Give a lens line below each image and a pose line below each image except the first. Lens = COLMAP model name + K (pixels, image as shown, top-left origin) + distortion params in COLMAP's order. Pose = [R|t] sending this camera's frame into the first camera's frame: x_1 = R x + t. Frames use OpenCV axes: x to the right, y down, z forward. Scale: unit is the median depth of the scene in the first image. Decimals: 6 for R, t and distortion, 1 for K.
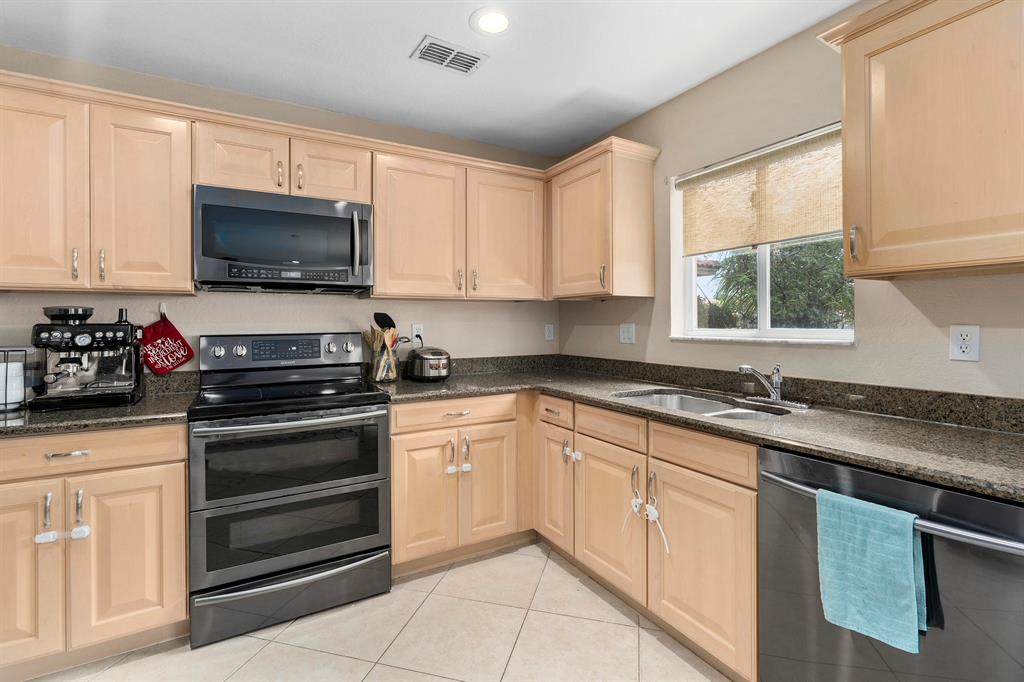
lens RADIAL K [[470.0, 0, 514.3], [0, 470.0, 324.7], [0, 0, 1]] dist [-0.002974, 0.001319]
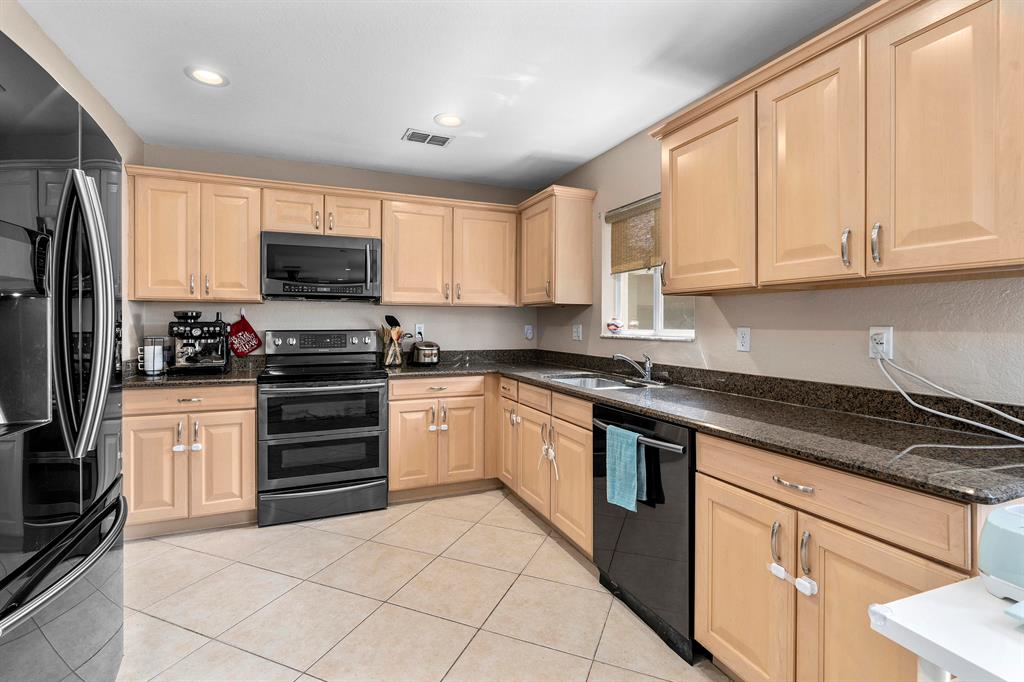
lens RADIAL K [[470.0, 0, 511.4], [0, 470.0, 328.3], [0, 0, 1]] dist [-0.002974, 0.001319]
pose [[0.992767, 0.009247, -0.119701, 0.279206], [-0.008589, 0.999945, 0.006015, 0.000893], [0.119750, -0.004943, 0.992792, -0.381599]]
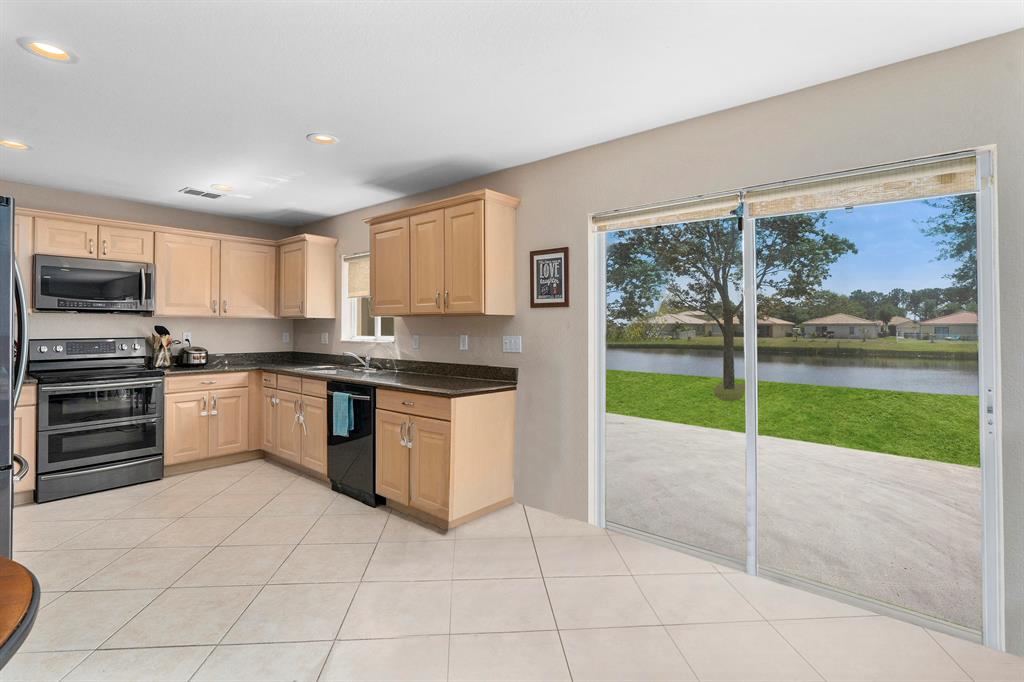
lens RADIAL K [[480.9, 0, 502.0], [0, 480.9, 326.3], [0, 0, 1]] dist [0.001000, 0.001918]
pose [[0.945491, 0.008924, 0.325525, 0.364116], [-0.006330, 0.999939, -0.009026, -0.018596], [-0.325585, 0.006473, 0.945490, -1.188995]]
